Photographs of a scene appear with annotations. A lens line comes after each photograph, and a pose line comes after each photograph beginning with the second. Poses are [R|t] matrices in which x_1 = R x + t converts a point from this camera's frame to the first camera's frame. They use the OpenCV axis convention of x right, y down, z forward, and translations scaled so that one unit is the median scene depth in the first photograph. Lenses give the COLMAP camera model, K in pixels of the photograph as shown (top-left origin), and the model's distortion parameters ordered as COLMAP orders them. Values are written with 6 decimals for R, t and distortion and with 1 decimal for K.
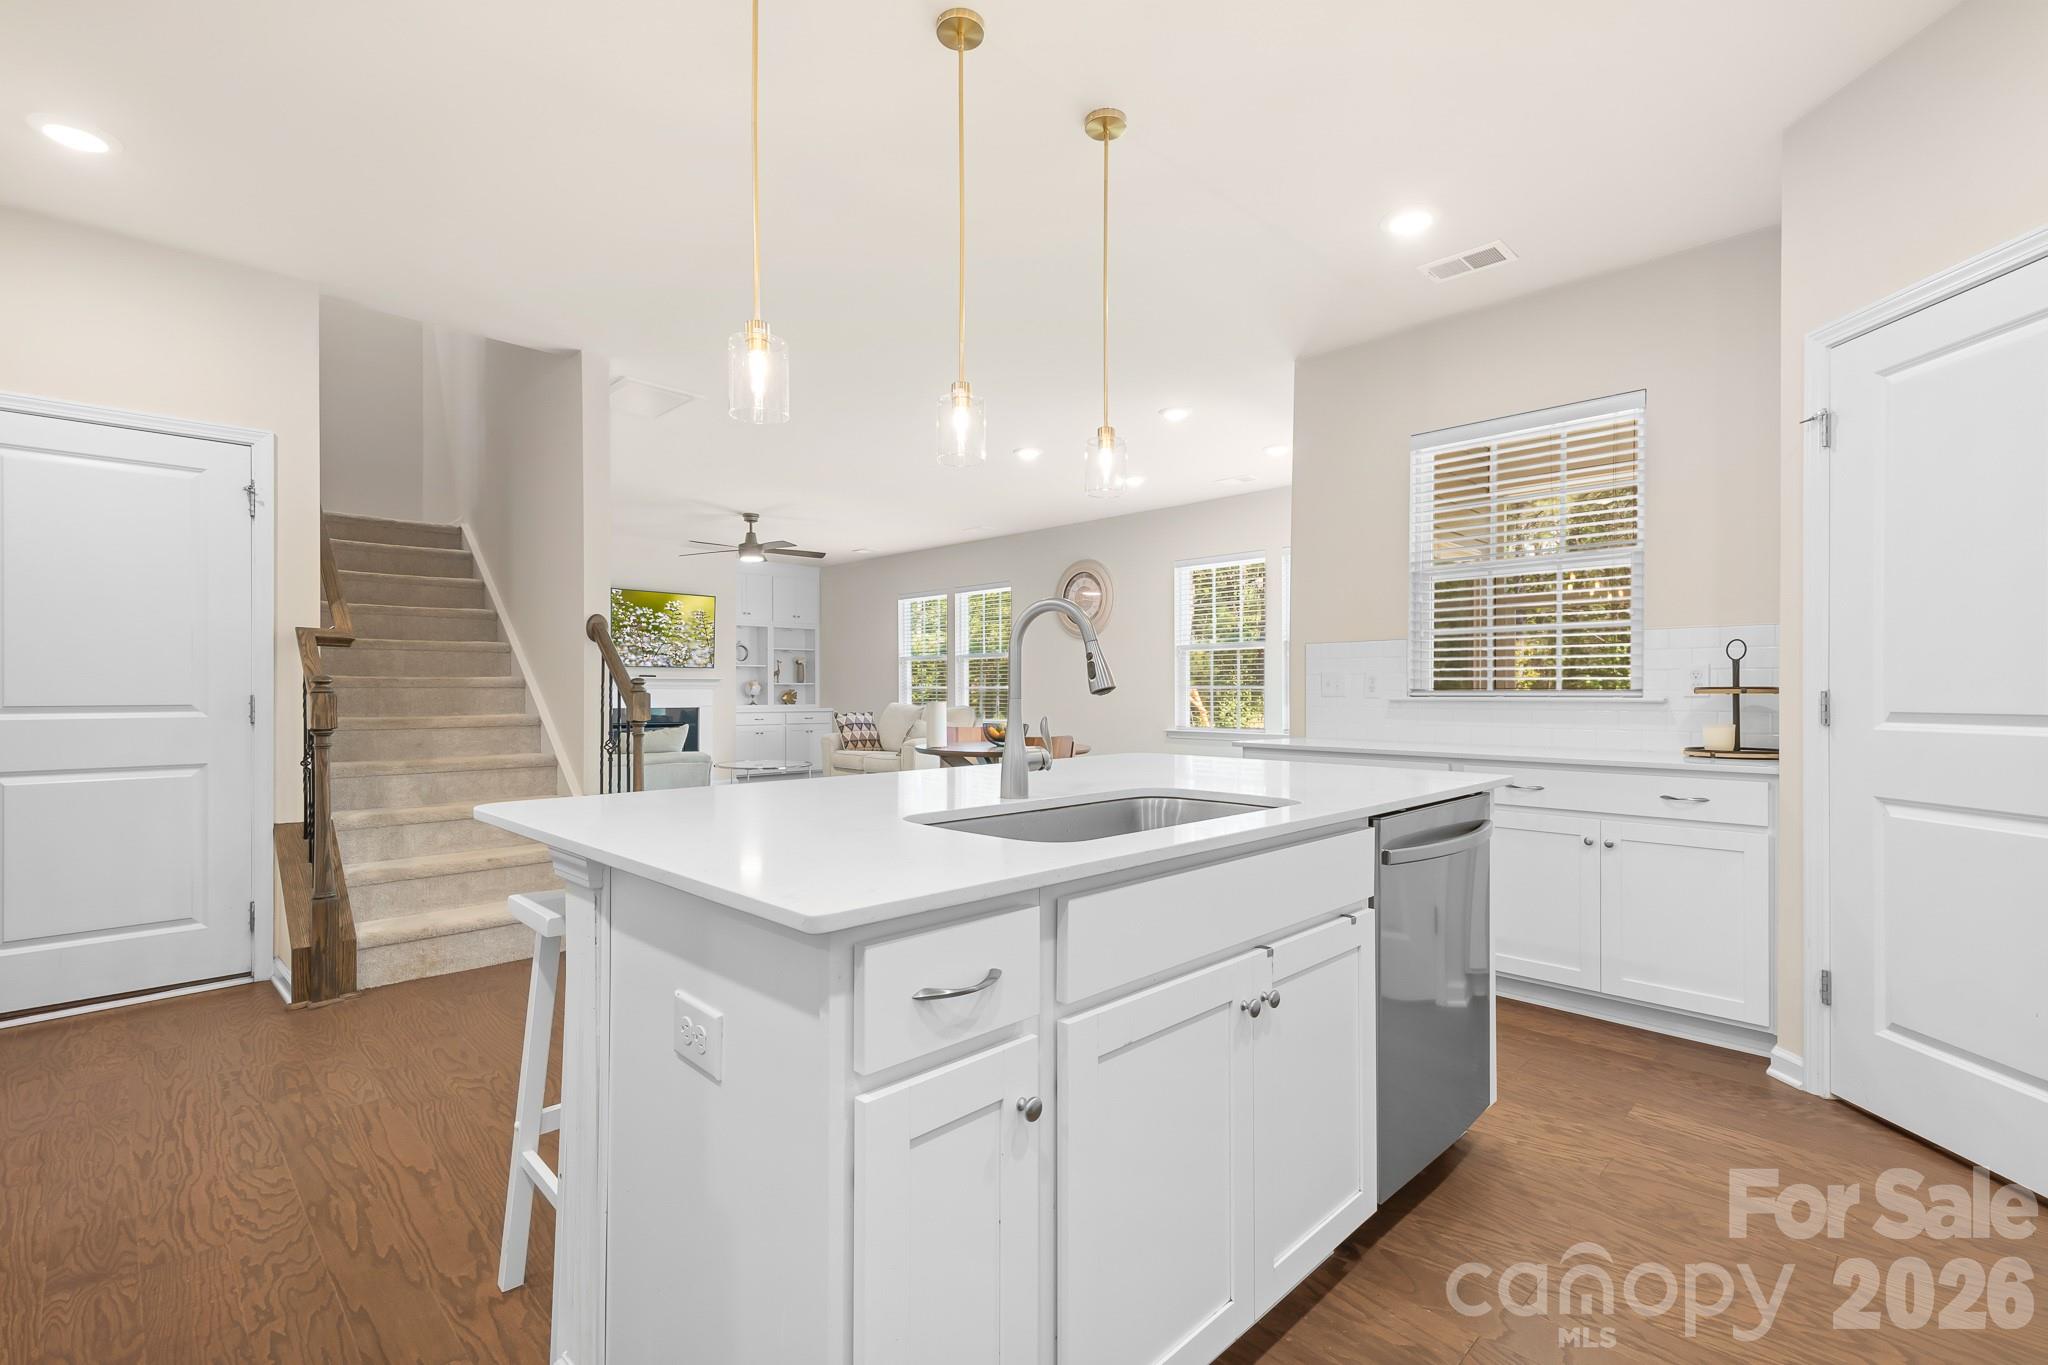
lens RADIAL K [[895.1, 0, 1017.7], [0, 895.1, 693.9], [0, 0, 1]] dist [0.004317, 0.000077]
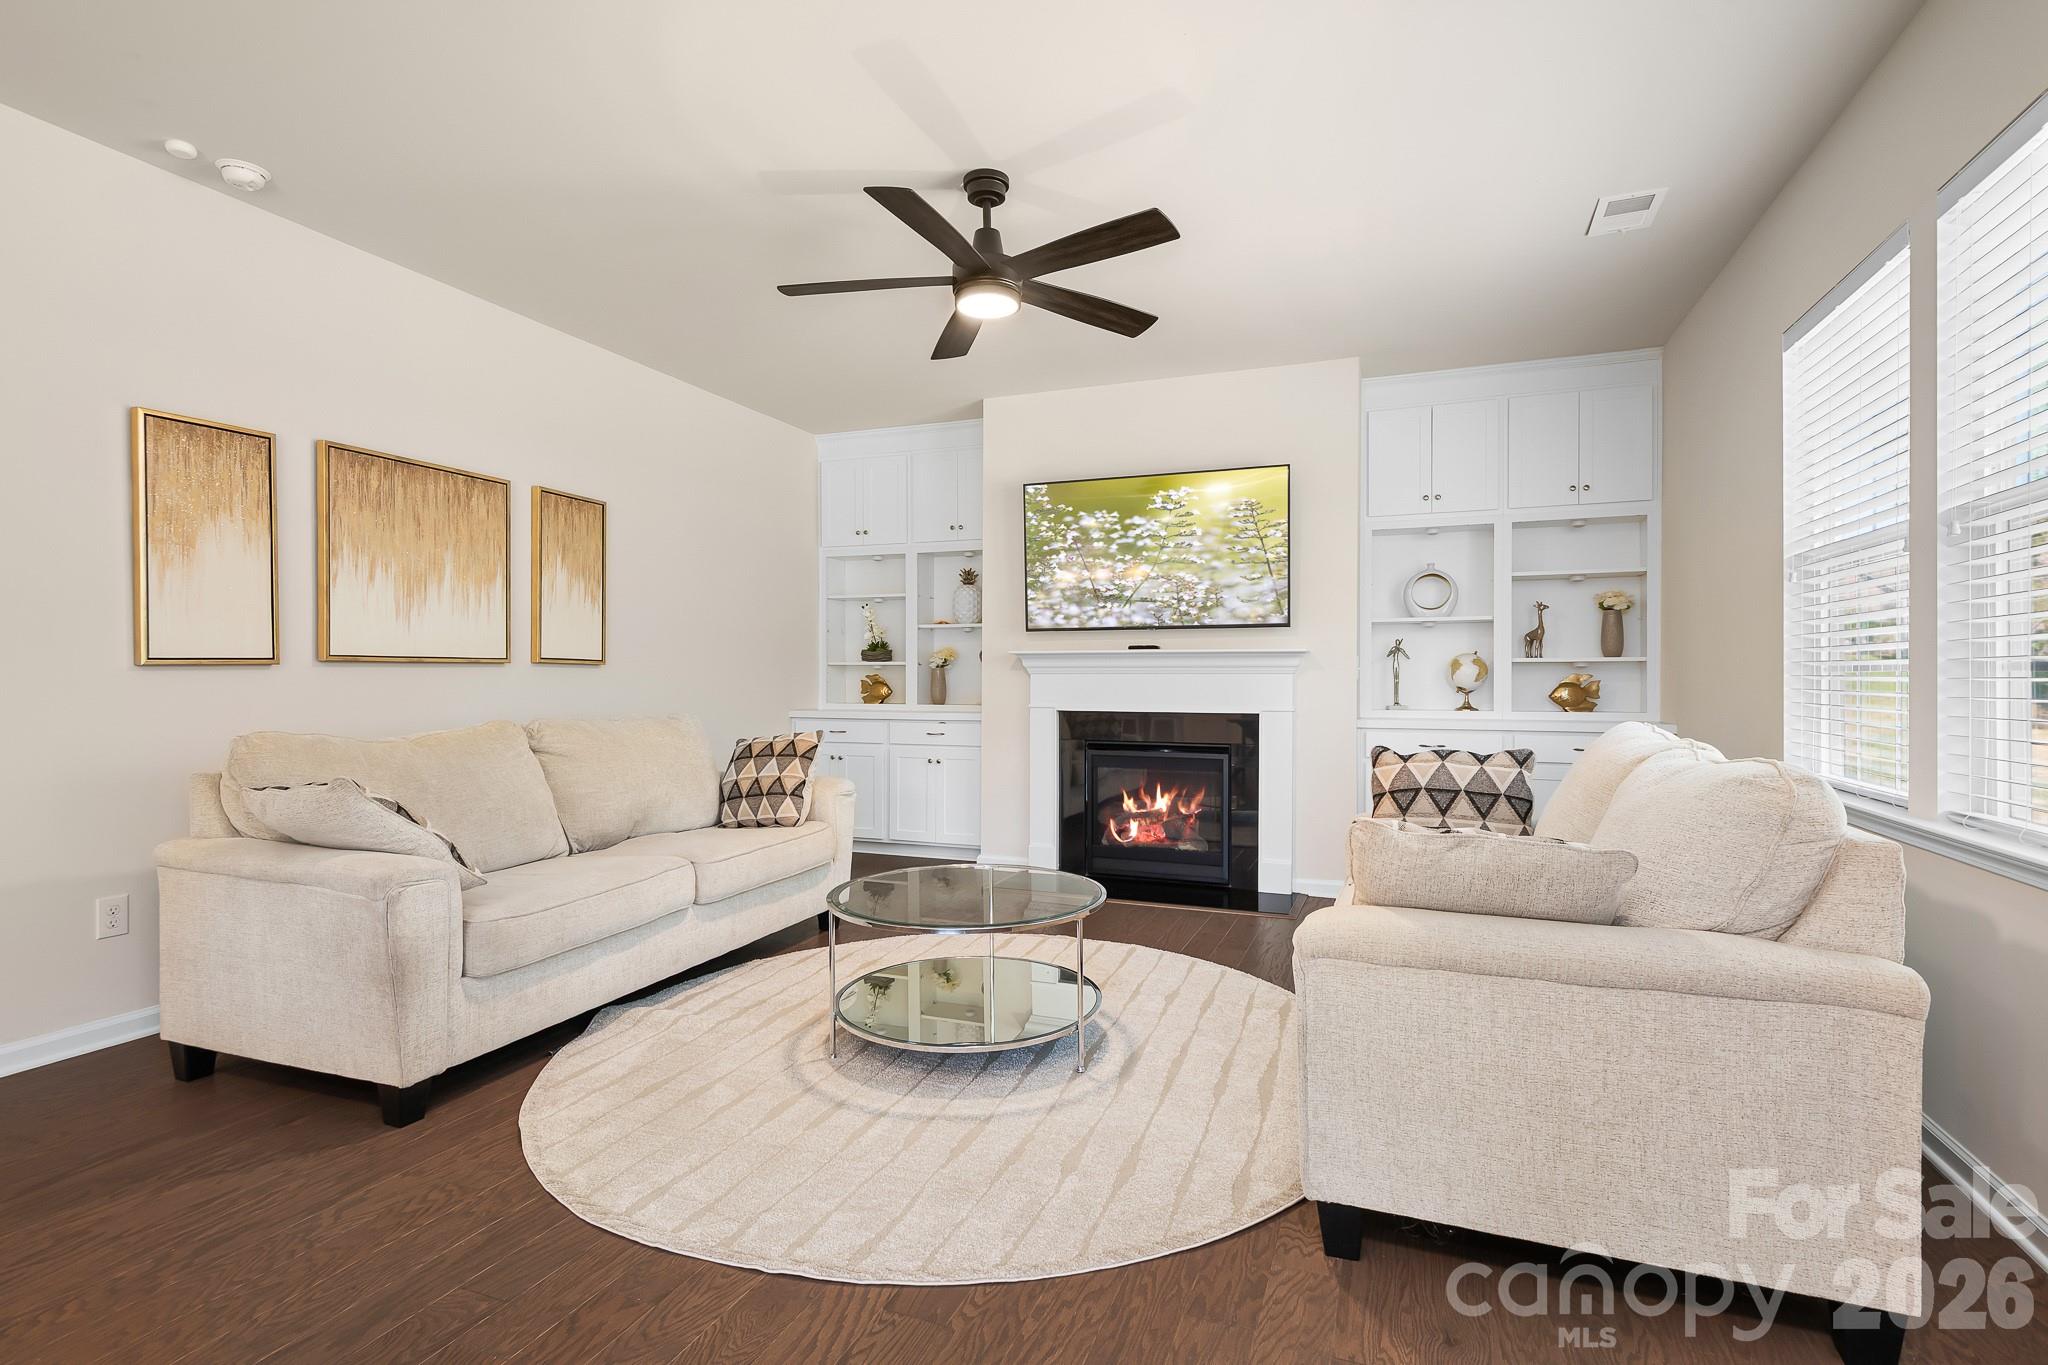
lens RADIAL K [[952.8, 0, 1041.2], [0, 952.8, 680.9], [0, 0, 1]] dist [-0.000002, -0.001356]
pose [[0.413415, 0.000288, -0.910543, 0.037102], [0.000387, 1.000000, 0.000492, -0.002041], [0.910543, -0.000556, 0.413414, 0.701986]]
